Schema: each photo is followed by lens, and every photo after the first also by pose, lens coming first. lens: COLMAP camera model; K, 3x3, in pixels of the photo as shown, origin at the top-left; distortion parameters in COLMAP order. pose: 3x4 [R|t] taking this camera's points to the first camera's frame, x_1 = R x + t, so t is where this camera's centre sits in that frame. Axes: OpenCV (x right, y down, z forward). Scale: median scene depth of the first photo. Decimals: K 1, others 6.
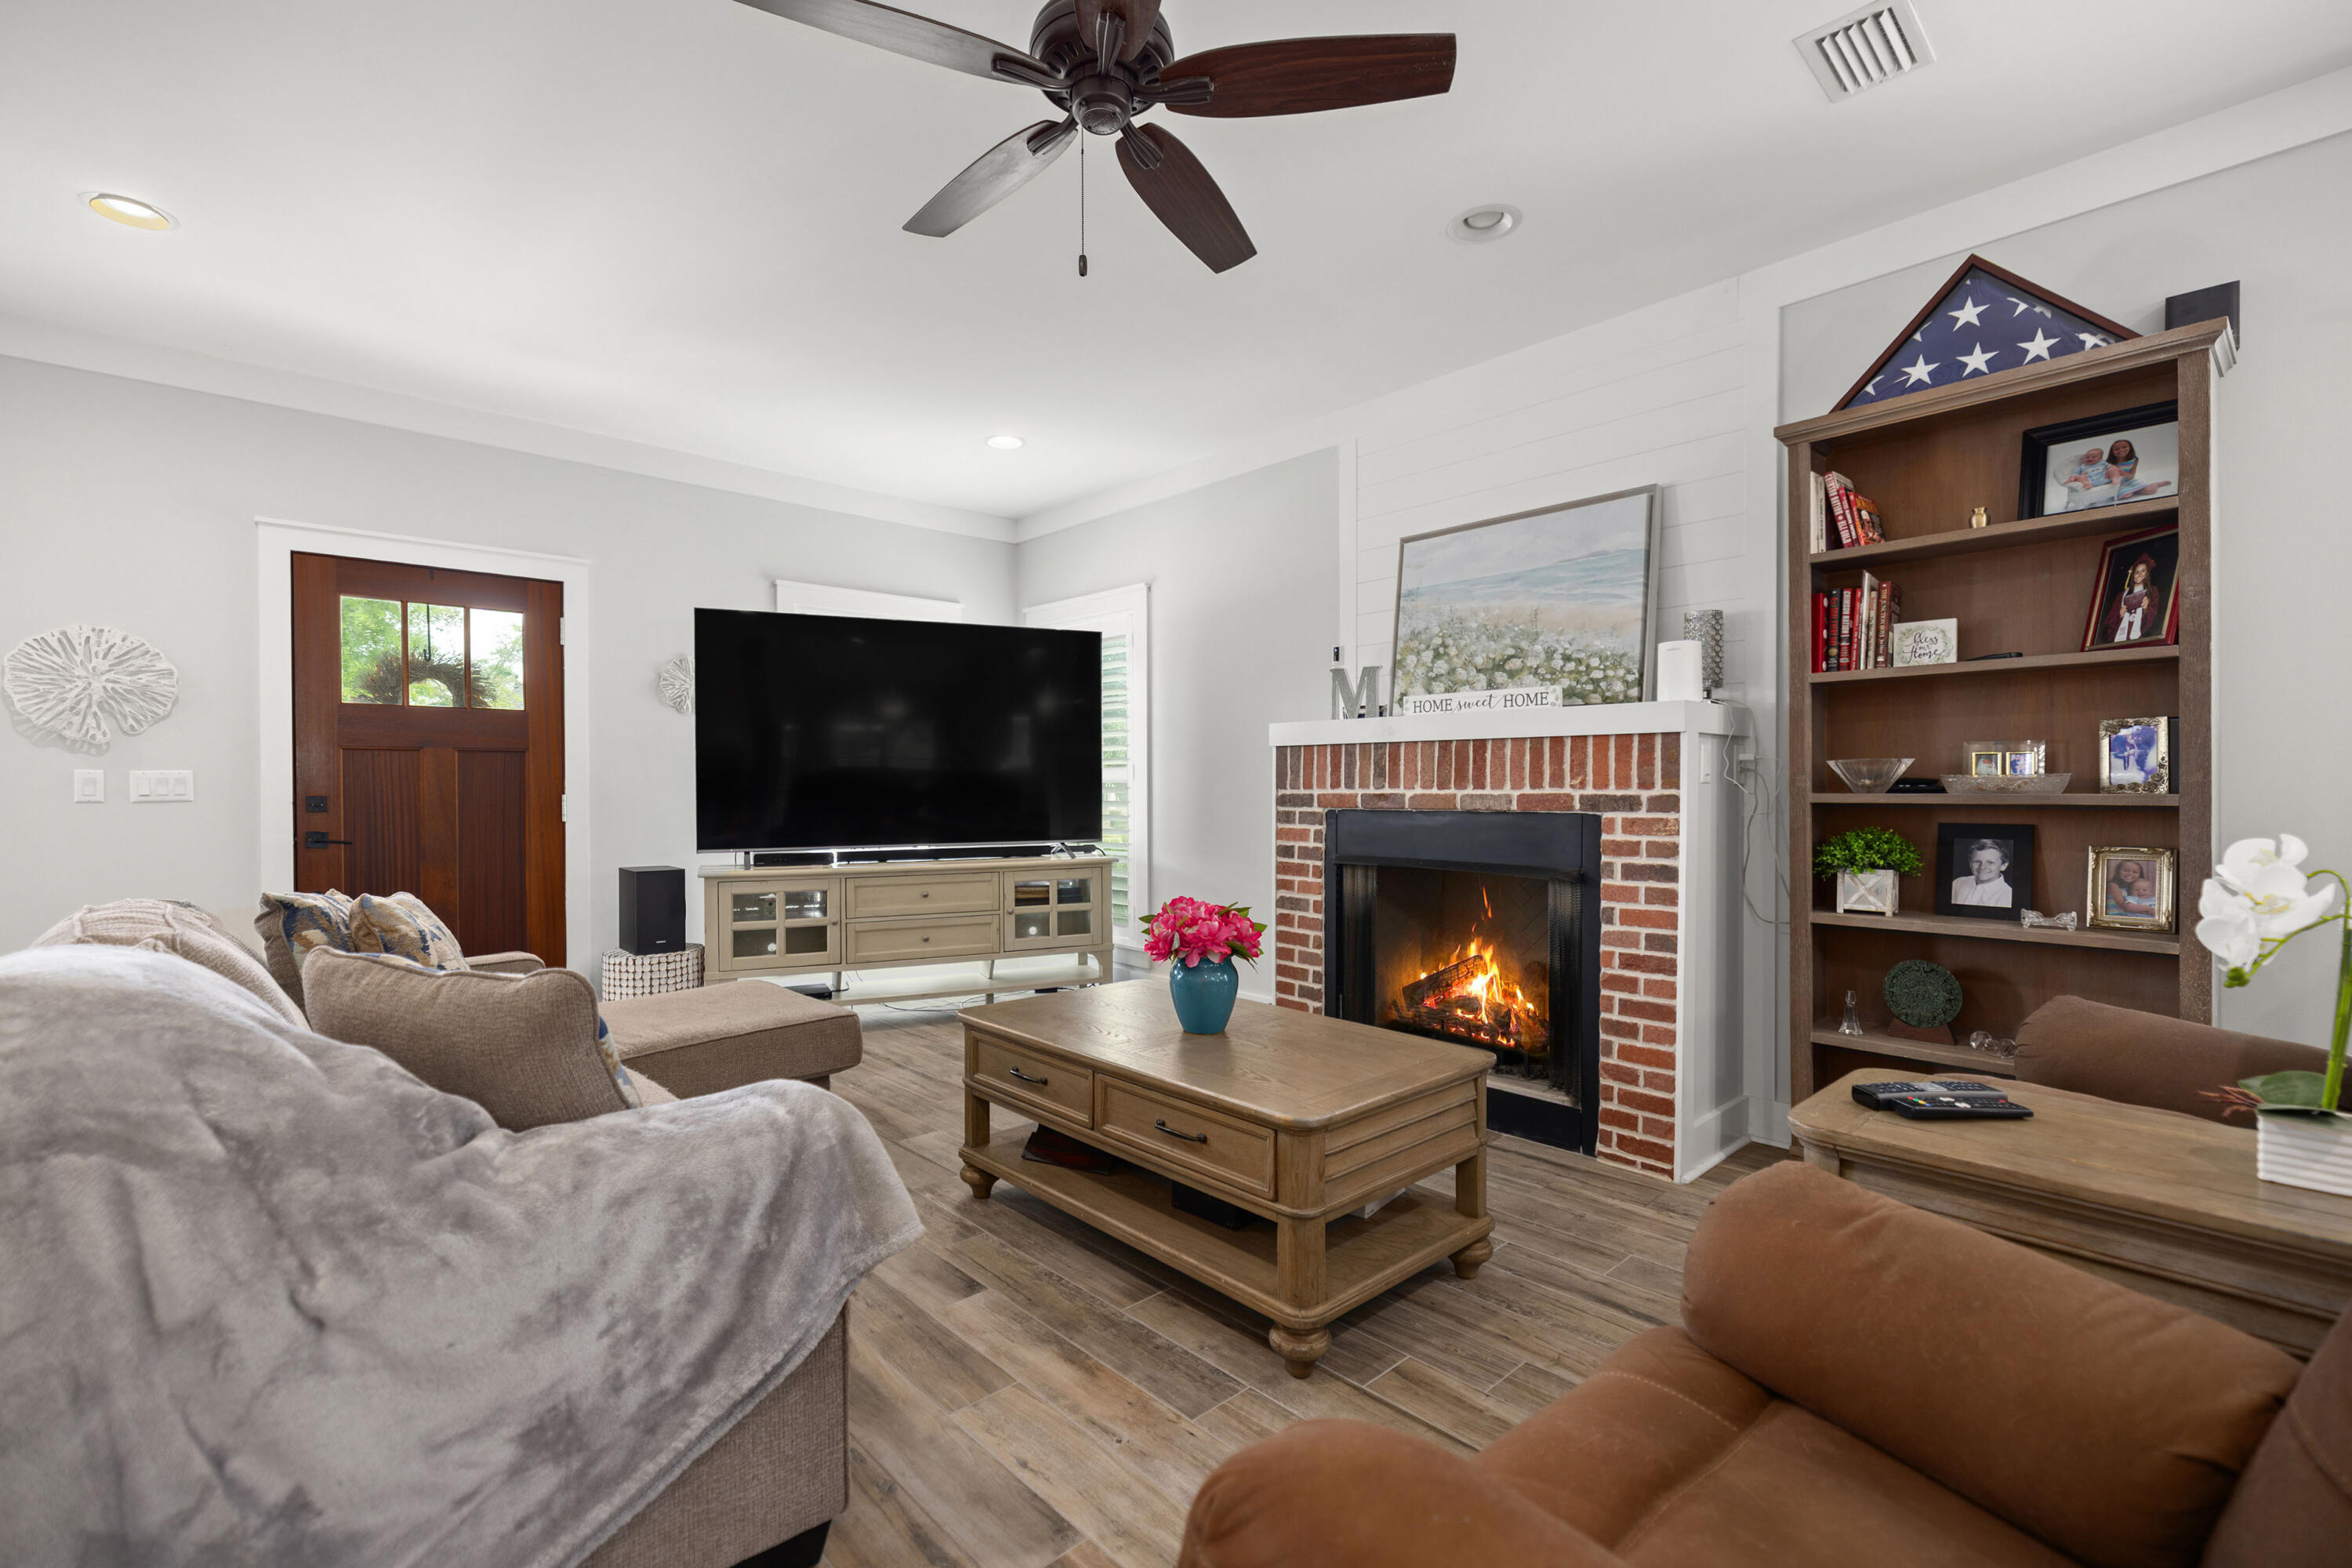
lens RADIAL K [[1021.8, 0, 1172.9], [0, 1021.8, 798.4], [0, 0, 1]] dist [-0.002270, 0.000712]
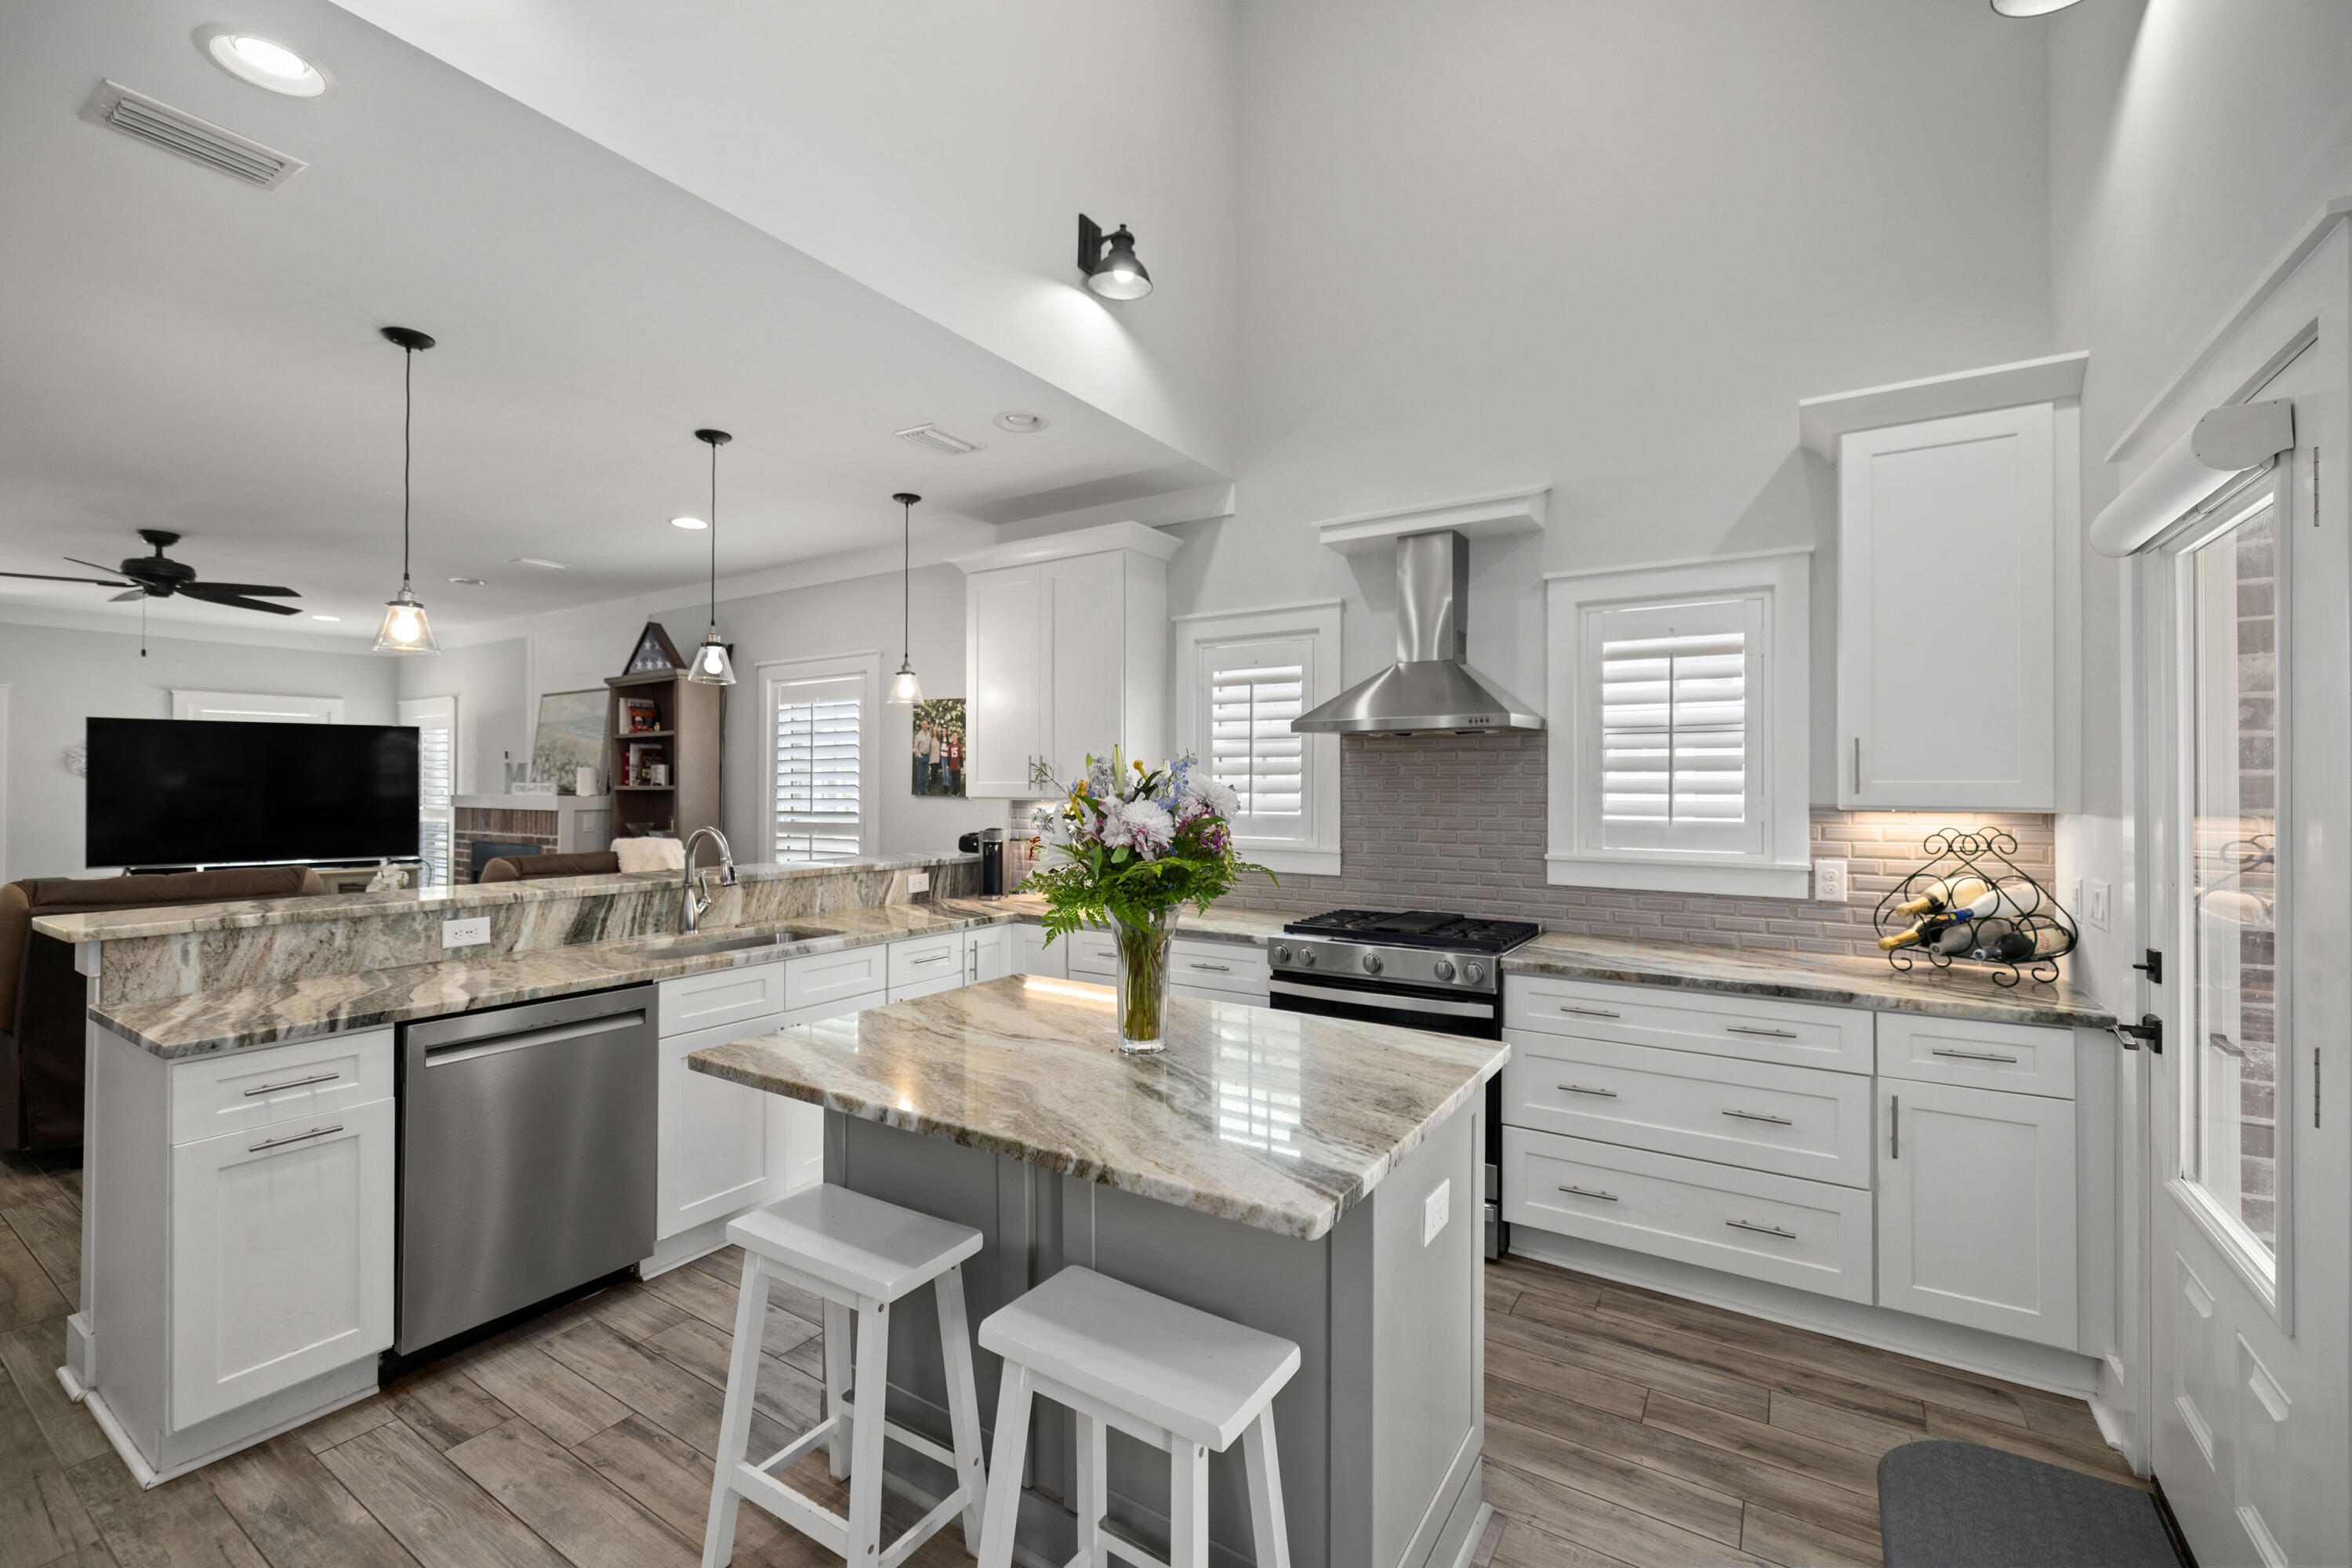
lens RADIAL K [[986.7, 0, 1160.4], [0, 986.7, 775.5], [0, 0, 1]] dist [0.000657, -0.000845]
pose [[0.970431, 0.007431, 0.241266, 1.366996], [-0.002157, 0.999753, -0.022114, -0.105932], [-0.241371, 0.020940, 0.970207, -1.567325]]
